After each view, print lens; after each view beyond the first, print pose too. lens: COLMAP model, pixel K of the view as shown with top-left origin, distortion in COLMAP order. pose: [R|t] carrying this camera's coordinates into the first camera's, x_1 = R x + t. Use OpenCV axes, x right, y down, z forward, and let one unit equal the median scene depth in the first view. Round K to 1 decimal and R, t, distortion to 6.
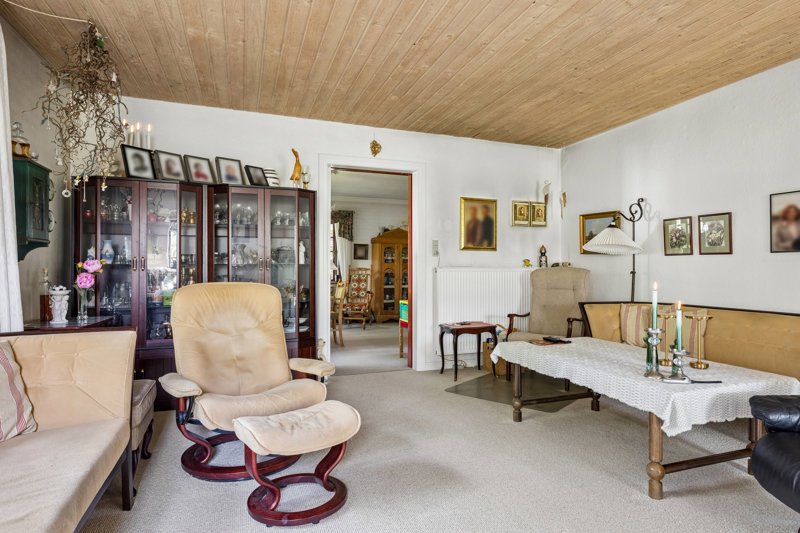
lens RADIAL K [[453.6, 0, 402.1], [0, 453.6, 267.5], [0, 0, 1]] dist [0.008397, 0.000418]
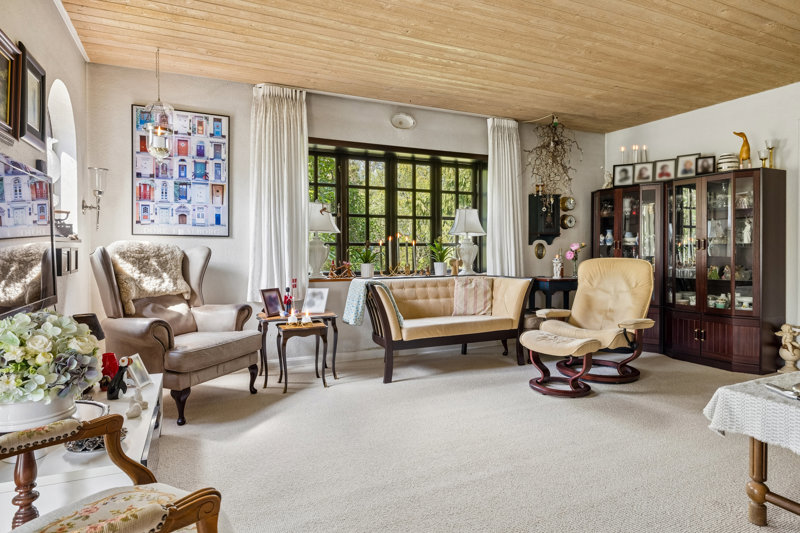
lens RADIAL K [[453.6, 0, 397.1], [0, 453.6, 248.7], [0, 0, 1]] dist [0.008397, 0.000418]
pose [[0.080042, -0.003916, -0.996784, 0.819619], [0.004230, 0.999985, -0.003589, 0.005373], [0.996783, -0.003929, 0.080057, 0.170820]]
